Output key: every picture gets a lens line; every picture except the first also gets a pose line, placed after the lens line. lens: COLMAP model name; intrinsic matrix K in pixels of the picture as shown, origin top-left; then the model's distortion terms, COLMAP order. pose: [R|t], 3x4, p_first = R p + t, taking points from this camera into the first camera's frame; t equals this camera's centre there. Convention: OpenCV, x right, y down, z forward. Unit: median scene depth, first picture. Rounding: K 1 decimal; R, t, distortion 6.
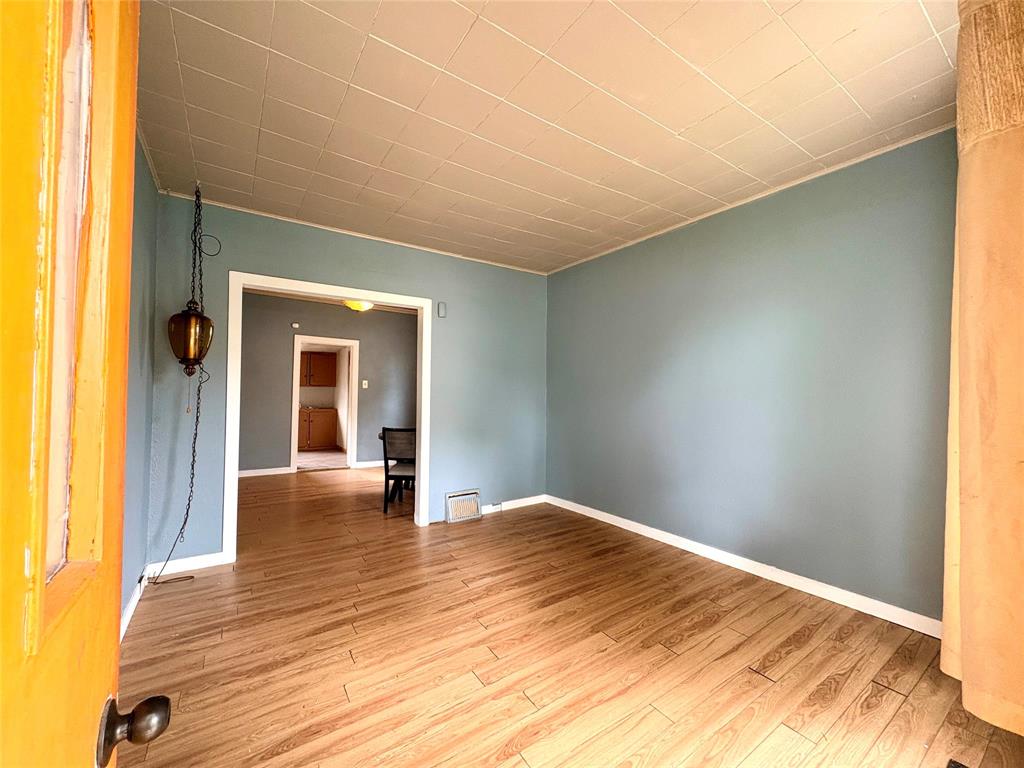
lens RADIAL K [[408.0, 0, 513.9], [0, 408.0, 383.2], [0, 0, 1]] dist [-0.000993, 0.000401]
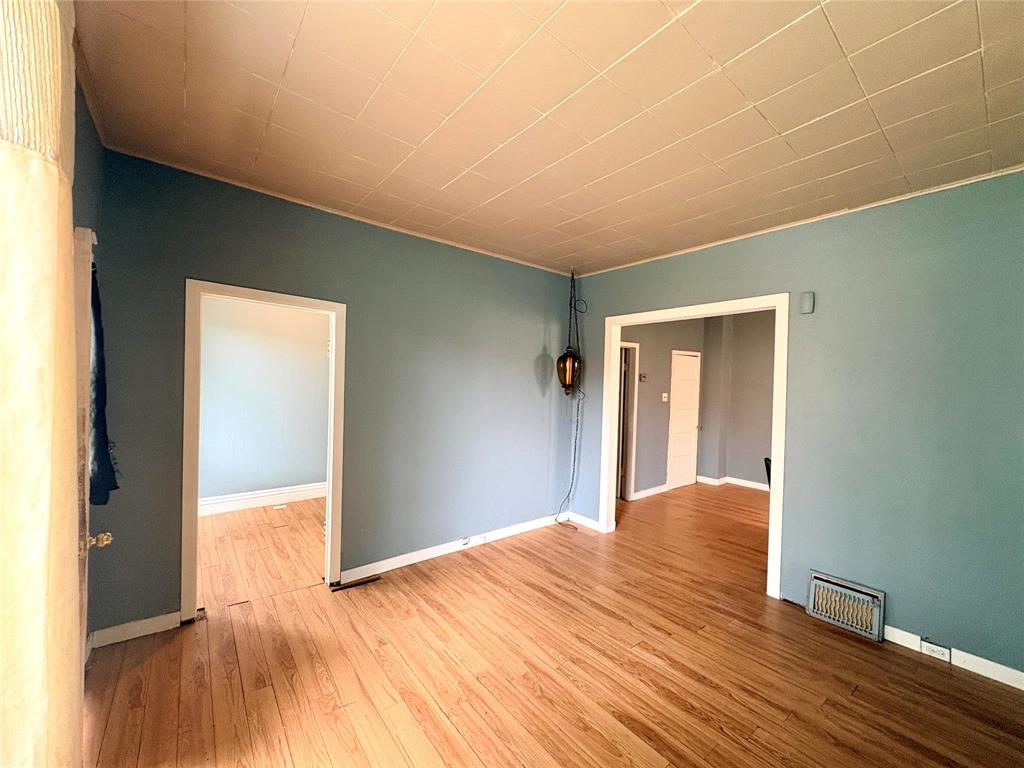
lens RADIAL K [[405.3, 0, 510.7], [0, 405.3, 386.6], [0, 0, 1]] dist [-0.000479, -0.000102]
pose [[0.072612, -0.000130, -0.997360, 0.675060], [-0.007715, 0.999970, -0.000692, -0.046470], [0.997330, 0.007745, 0.072608, 0.633016]]
